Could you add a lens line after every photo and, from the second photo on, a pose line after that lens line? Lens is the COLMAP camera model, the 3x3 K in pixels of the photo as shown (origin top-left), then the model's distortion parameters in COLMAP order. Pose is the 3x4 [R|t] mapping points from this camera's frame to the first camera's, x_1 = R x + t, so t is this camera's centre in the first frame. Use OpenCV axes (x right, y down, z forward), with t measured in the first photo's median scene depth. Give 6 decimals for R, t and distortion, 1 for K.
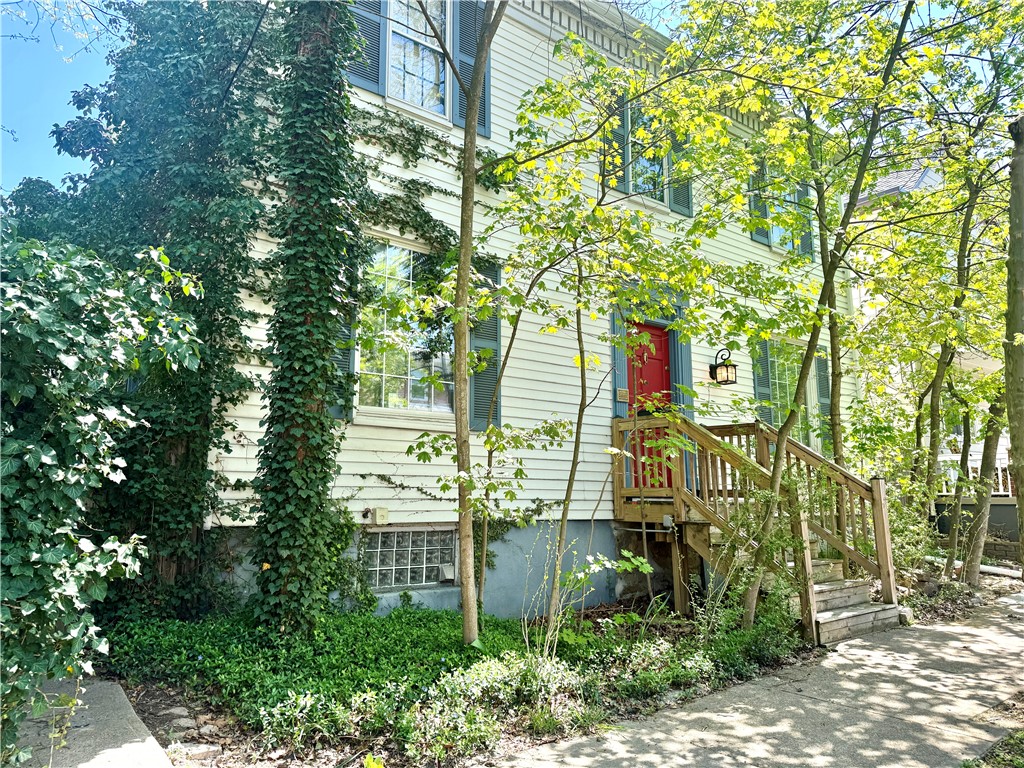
lens RADIAL K [[708.8, 0, 512.0], [0, 708.8, 384.0], [0, 0, 1]] dist [0.099143, -0.127380]
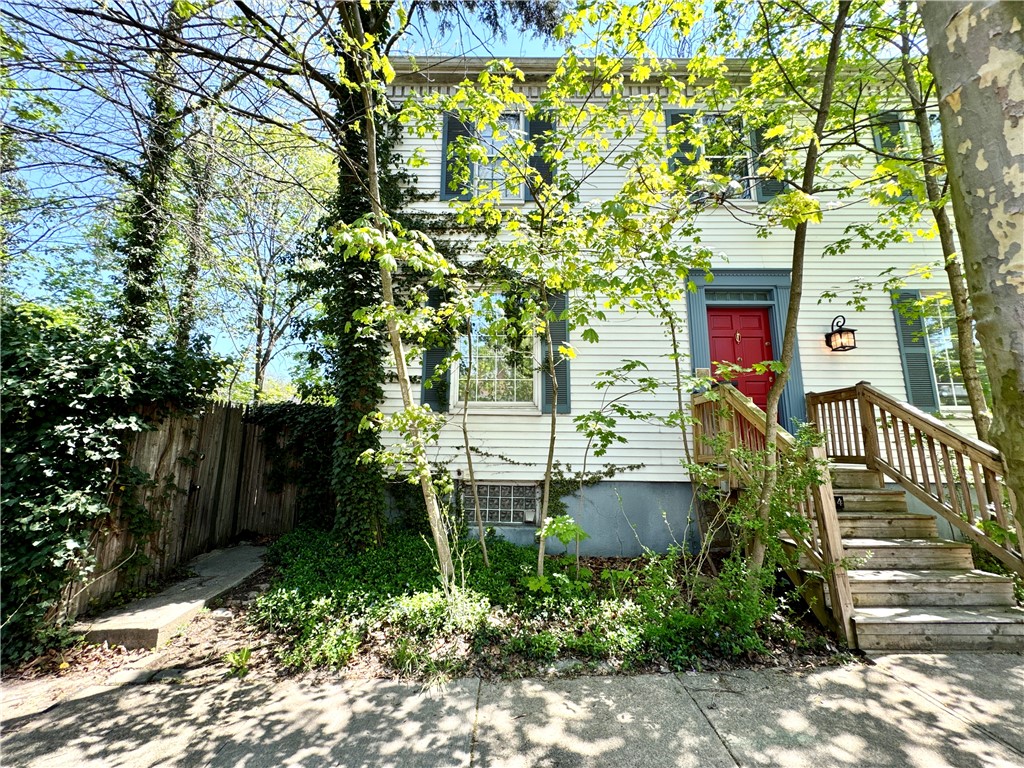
lens RADIAL K [[409.2, 0, 512.0], [0, 409.2, 384.0], [0, 0, 1]] dist [0.001769, 0.000208]
pose [[0.781386, -0.099249, -0.616105, 0.502544], [0.094235, 0.994717, -0.040725, 0.047323], [0.616892, -0.026237, 0.786611, 0.452868]]
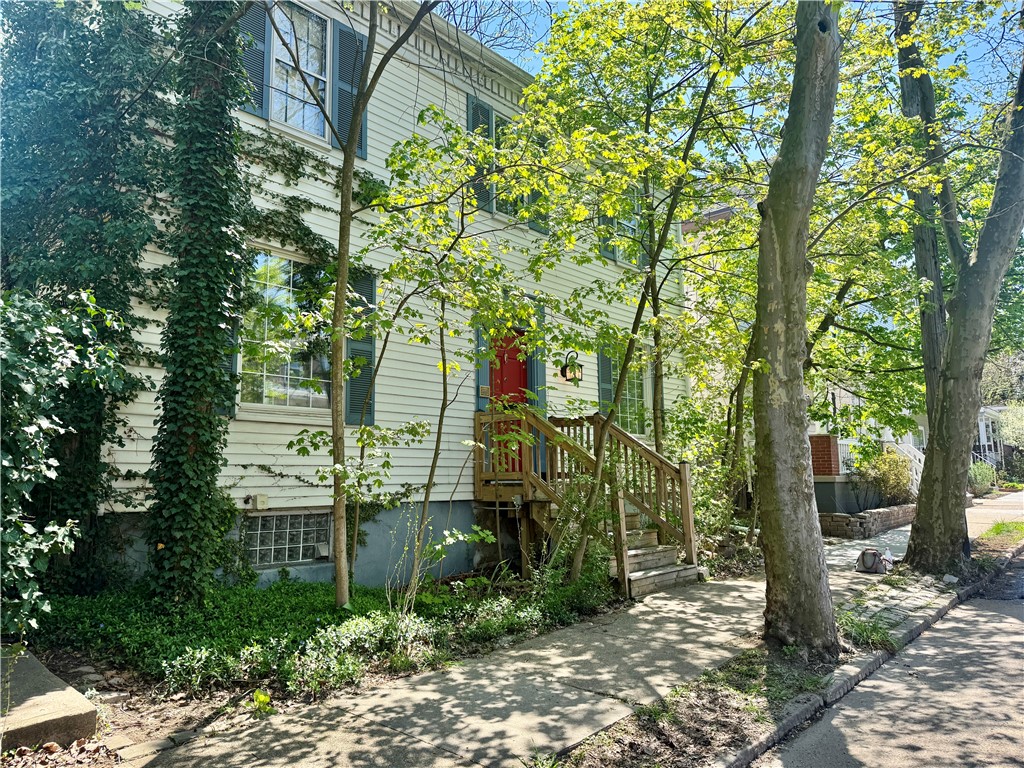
lens RADIAL K [[702.5, 0, 512.0], [0, 702.5, 384.0], [0, 0, 1]] dist [0.067307, -0.087553]
pose [[0.985412, 0.013104, 0.169678, 0.014210], [-0.017303, 0.999579, 0.023291, -0.036934], [-0.169301, -0.025887, 0.985224, -0.182581]]
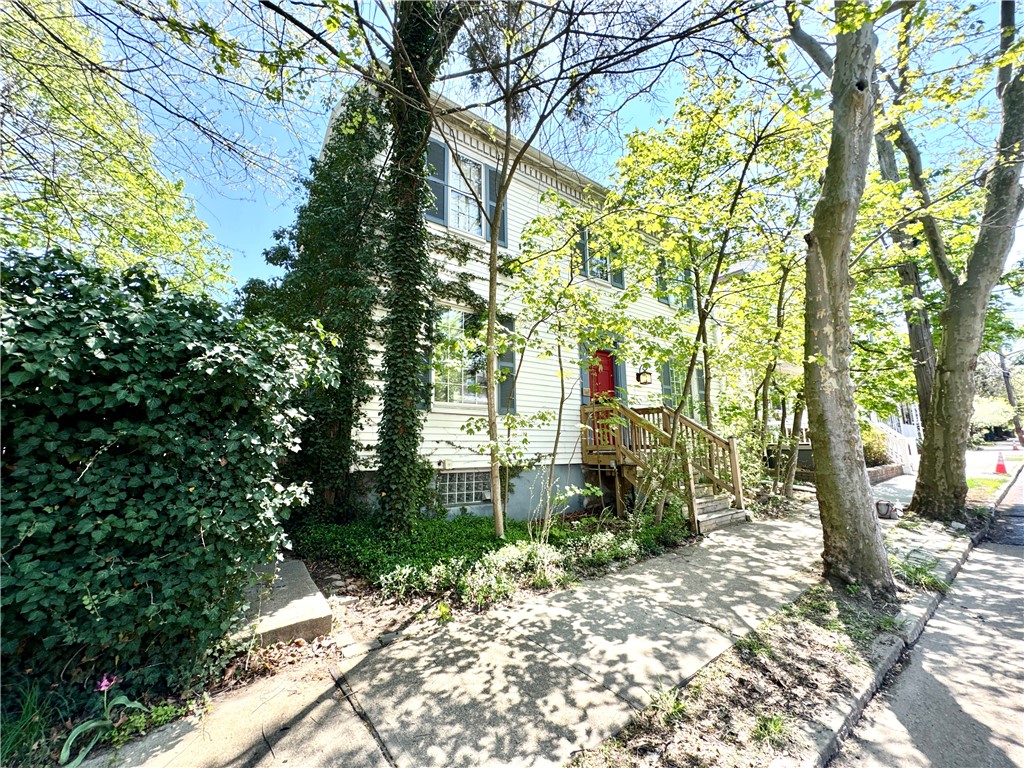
lens RADIAL K [[404.2, 0, 515.6], [0, 404.2, 384.2], [0, 0, 1]] dist [0.002575, 0.000211]
pose [[0.999533, -0.016837, -0.025500, 0.012658], [0.016880, 0.999856, 0.001497, -0.012572], [0.025472, -0.001927, 0.999674, 0.007788]]
